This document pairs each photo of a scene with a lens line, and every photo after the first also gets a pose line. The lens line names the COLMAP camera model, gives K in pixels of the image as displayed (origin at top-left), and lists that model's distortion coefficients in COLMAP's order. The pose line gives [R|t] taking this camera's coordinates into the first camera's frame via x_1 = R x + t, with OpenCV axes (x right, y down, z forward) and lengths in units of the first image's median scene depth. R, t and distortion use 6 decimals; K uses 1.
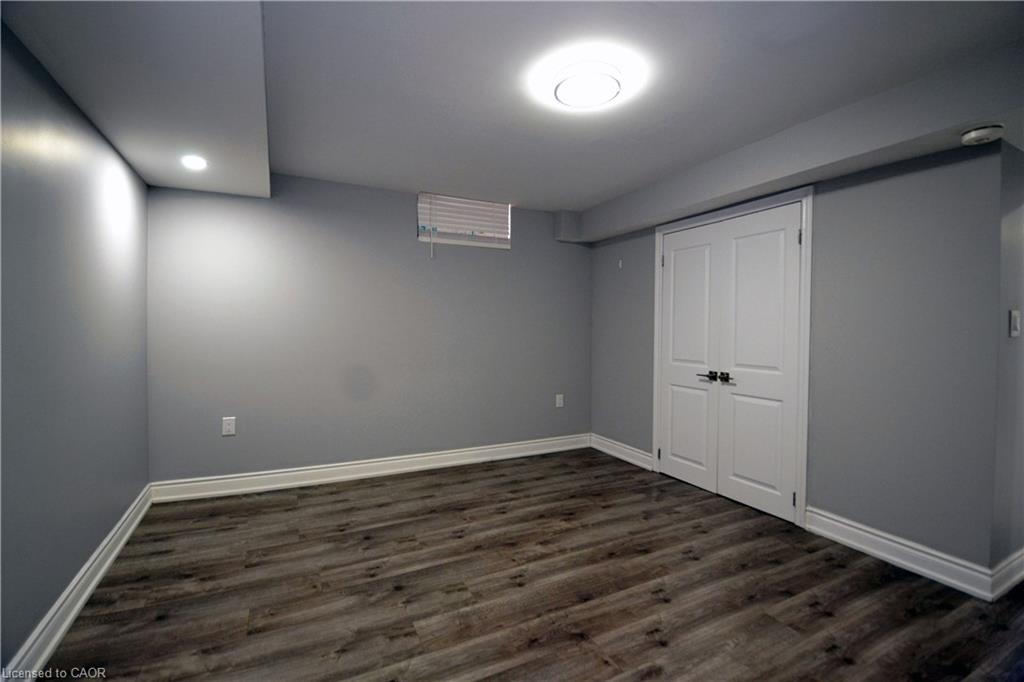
lens RADIAL K [[451.1, 0, 510.6], [0, 451.1, 340.5], [0, 0, 1]] dist [-0.003826, -0.004383]
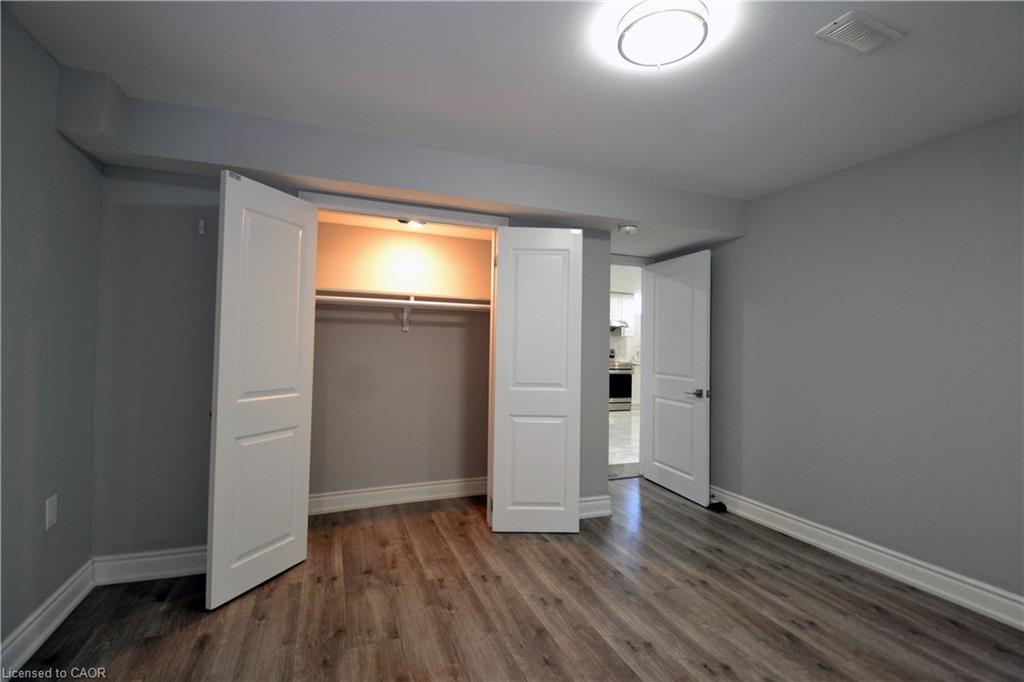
lens RADIAL K [[451.1, 0, 508.5], [0, 451.1, 339.1], [0, 0, 1]] dist [-0.003826, -0.004383]
pose [[0.077320, 0.001305, 0.997005, -0.466367], [0.000634, 0.999999, -0.001358, -0.051011], [-0.997006, 0.000737, 0.077319, 0.904986]]
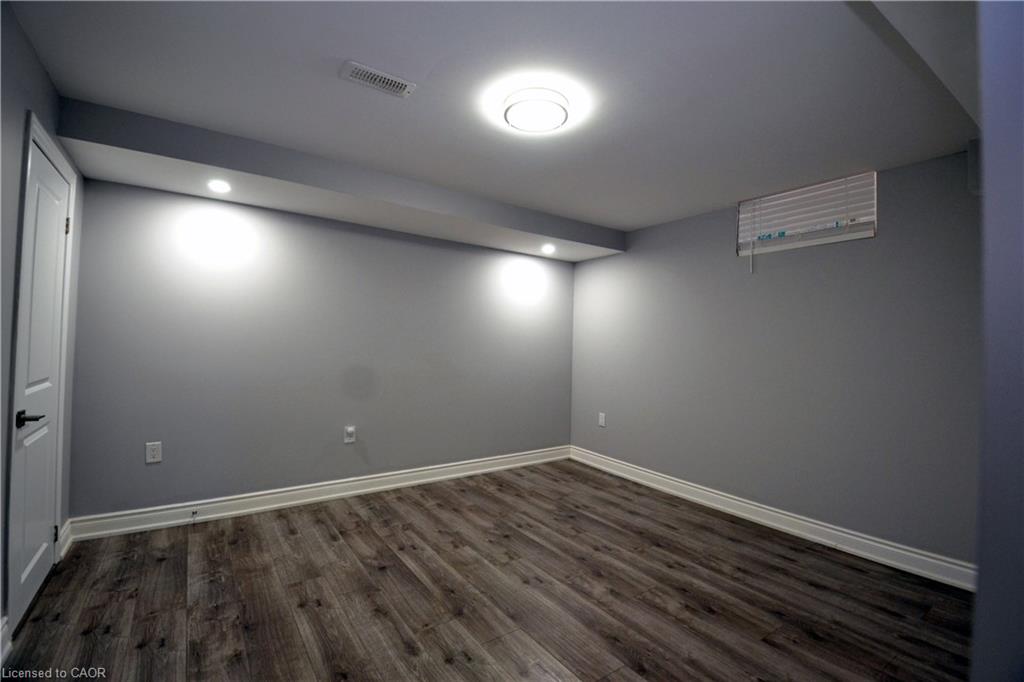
lens RADIAL K [[451.1, 0, 513.0], [0, 451.1, 334.4], [0, 0, 1]] dist [-0.003826, -0.004383]
pose [[0.154864, -0.024417, -0.987634, 0.881340], [-0.056912, 0.997814, -0.033593, -0.011400], [0.986295, 0.061411, 0.153135, 0.612732]]
